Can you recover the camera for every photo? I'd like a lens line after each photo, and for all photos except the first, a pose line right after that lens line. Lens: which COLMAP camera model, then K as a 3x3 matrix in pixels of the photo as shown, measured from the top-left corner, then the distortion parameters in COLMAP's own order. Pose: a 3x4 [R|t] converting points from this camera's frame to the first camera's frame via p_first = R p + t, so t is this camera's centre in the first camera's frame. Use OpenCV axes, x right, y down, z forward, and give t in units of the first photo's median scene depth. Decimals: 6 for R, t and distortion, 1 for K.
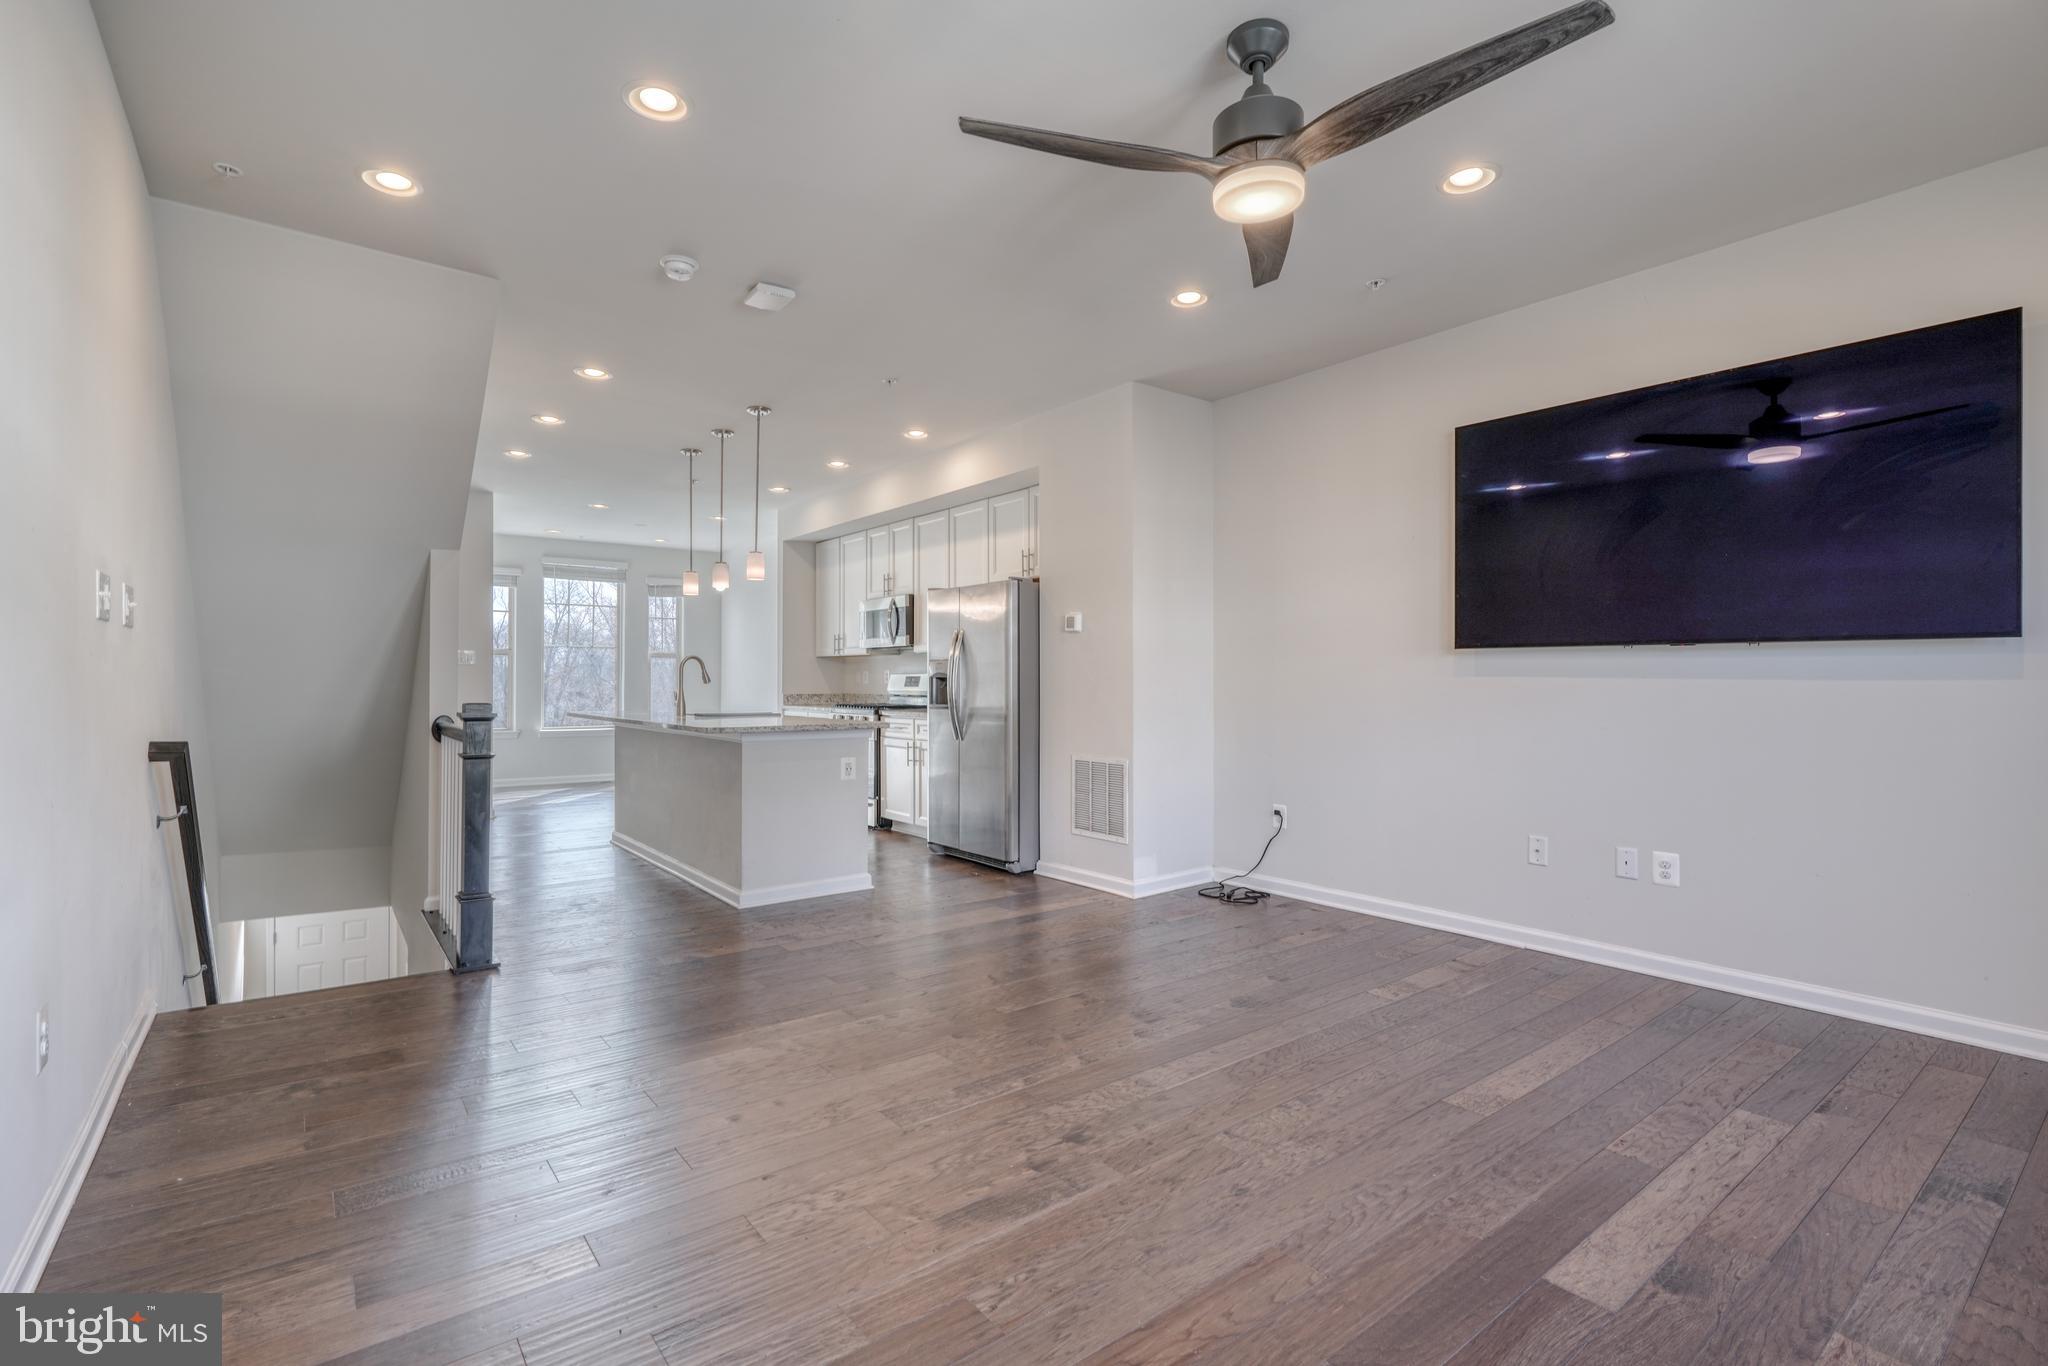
lens RADIAL K [[931.3, 0, 1017.5], [0, 931.3, 683.2], [0, 0, 1]] dist [-0.004211, 0.001013]
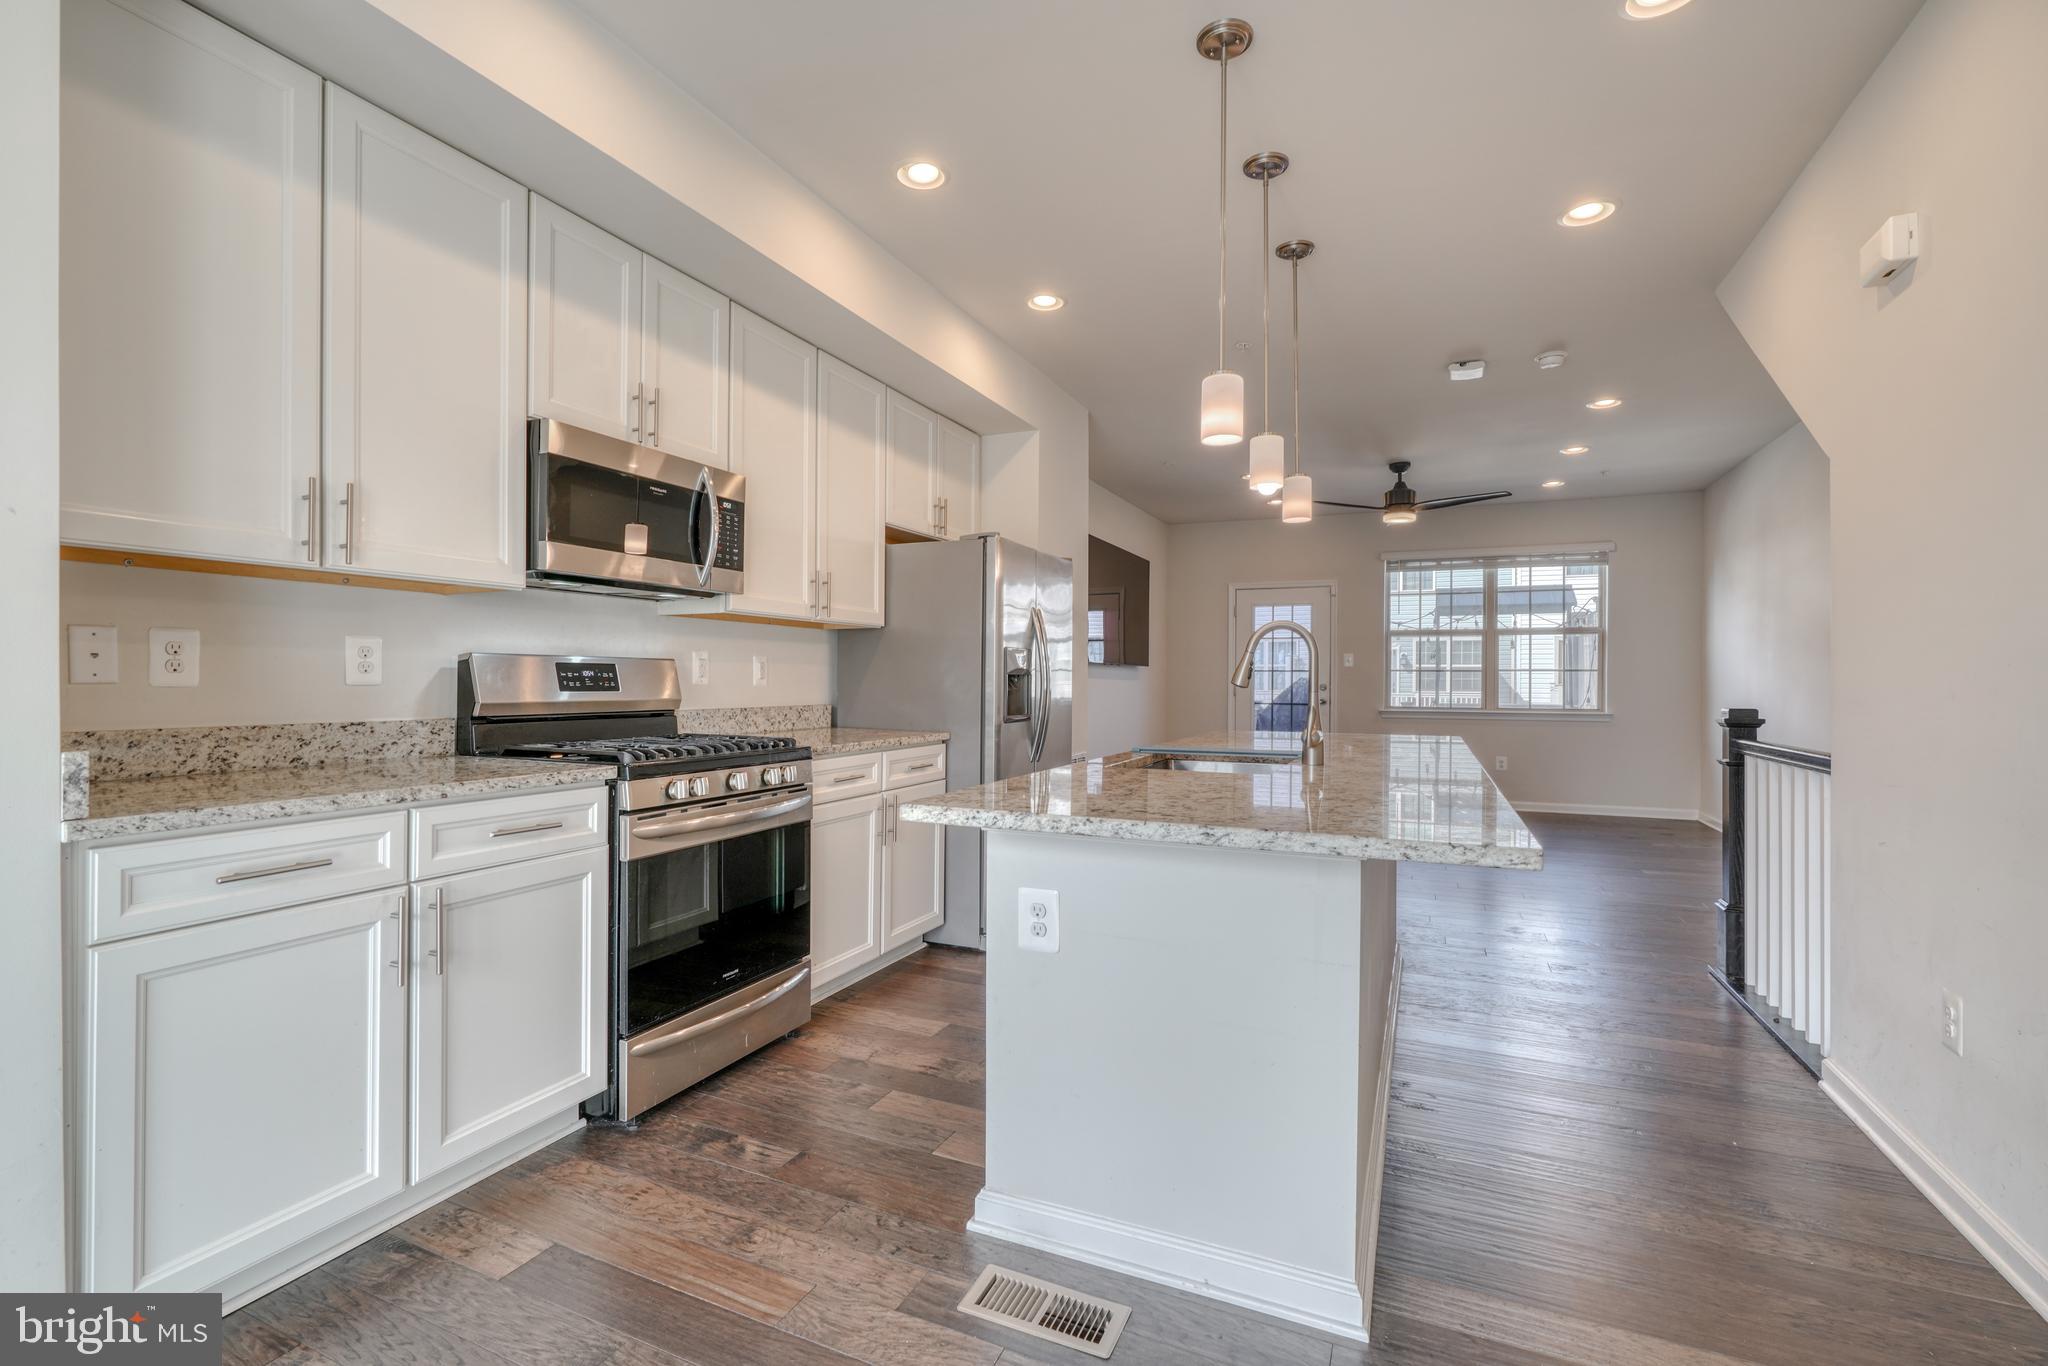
lens RADIAL K [[920.7, 0, 1015.5], [0, 920.7, 676.9], [0, 0, 1]] dist [-0.003778, 0.000570]
pose [[-0.463743, -0.004272, 0.885959, -0.654077], [-0.009141, 0.999958, 0.000037, -0.004632], [-0.885923, -0.008081, -0.463763, 1.282288]]
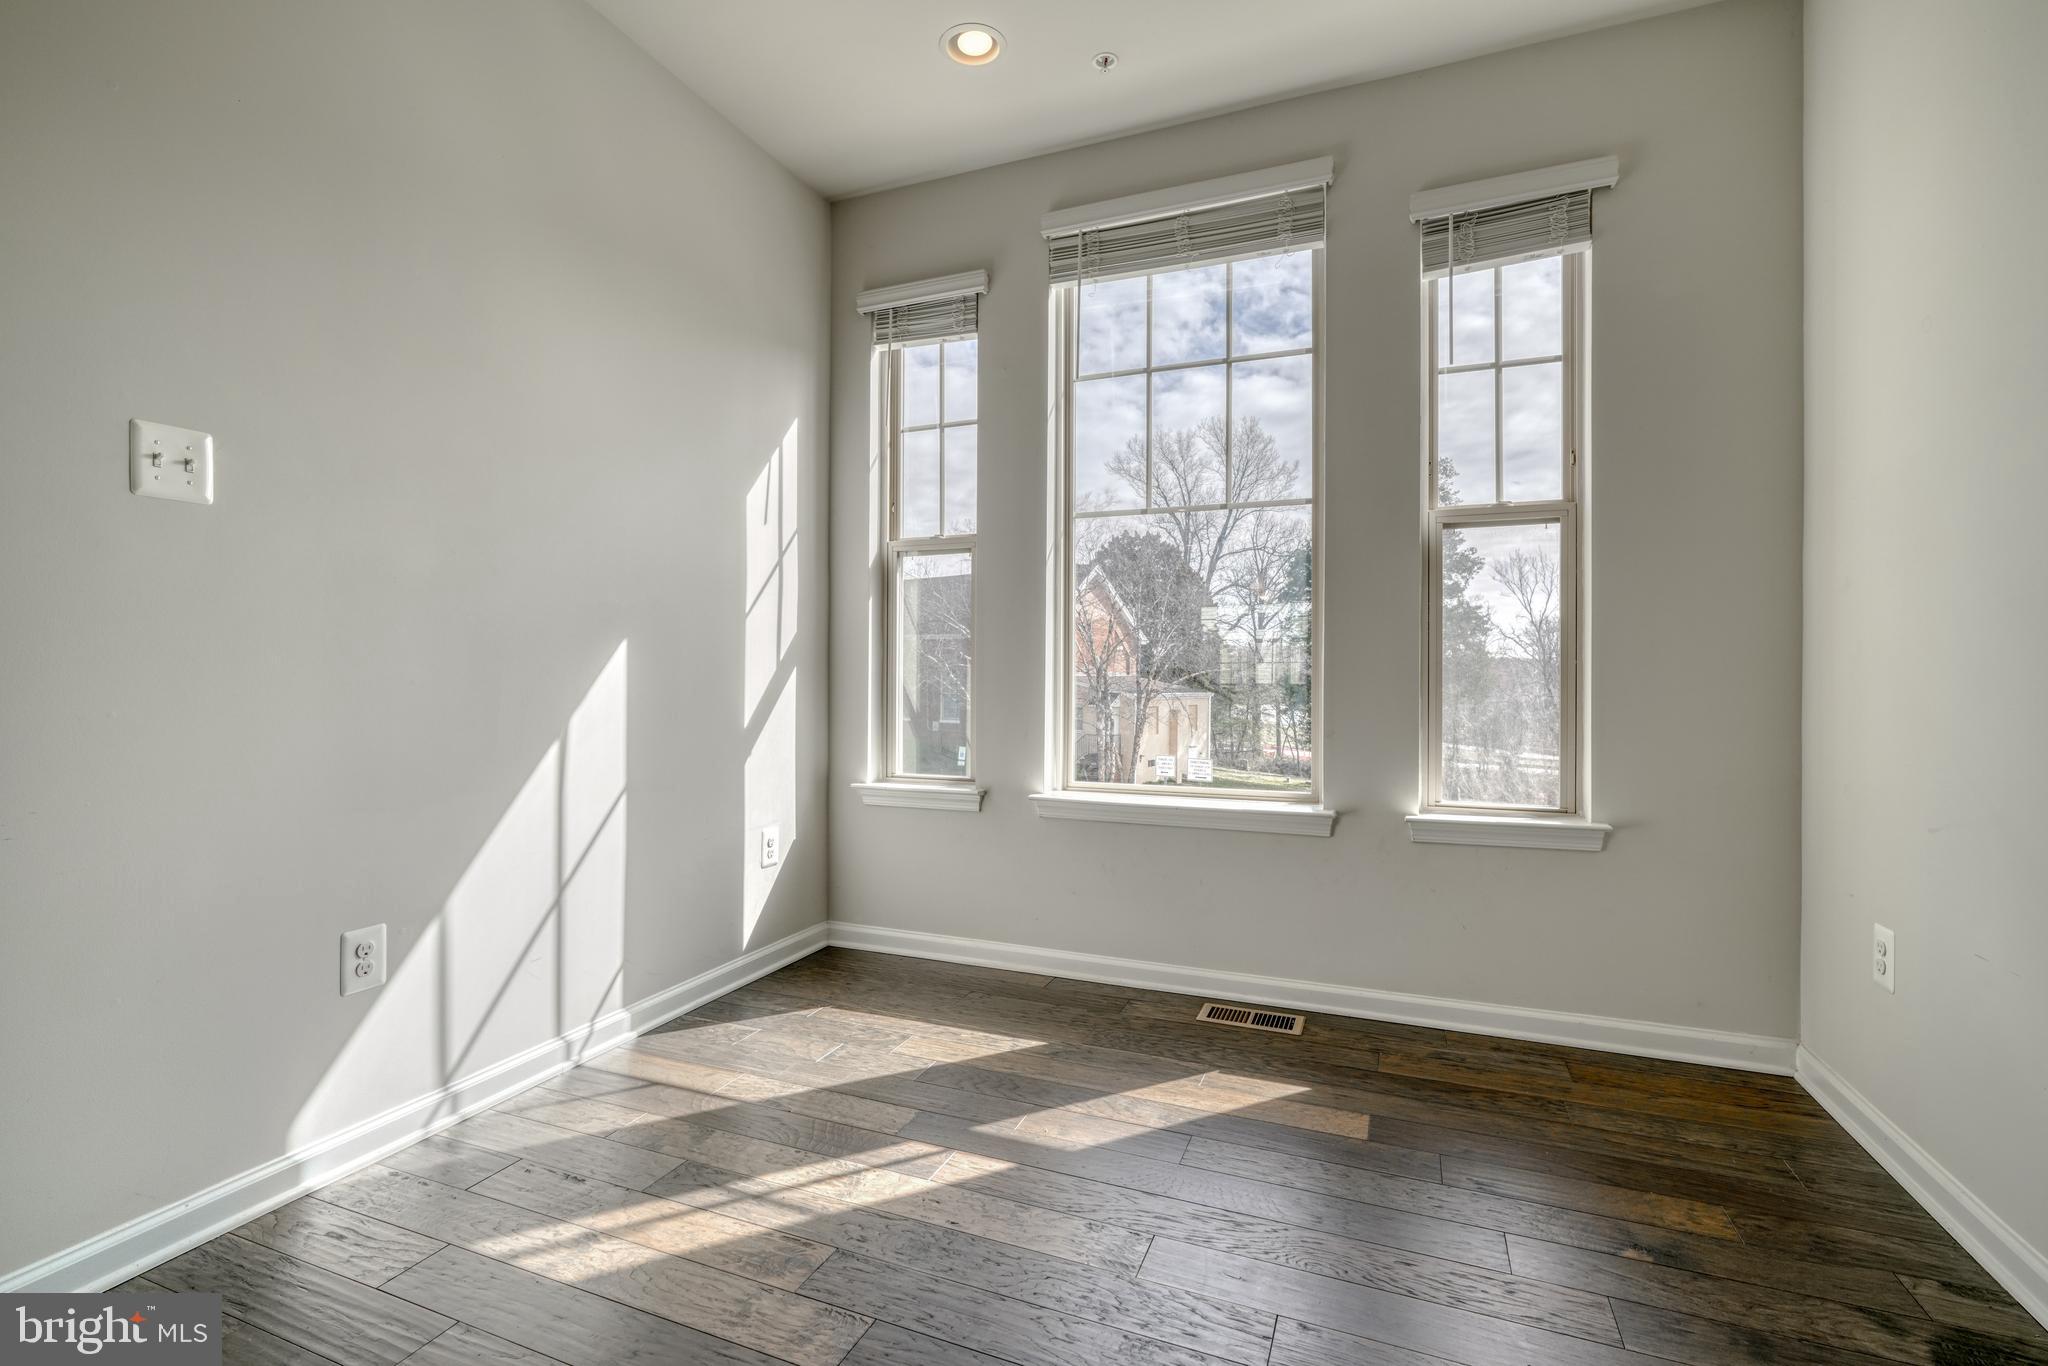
lens RADIAL K [[920.7, 0, 1015.5], [0, 920.7, 676.9], [0, 0, 1]] dist [-0.003778, 0.000570]
pose [[0.493568, -0.002498, -0.869704, -0.430639], [-0.000778, 0.999994, -0.003314, 0.022852], [0.869707, 0.002312, 0.493563, 1.407830]]
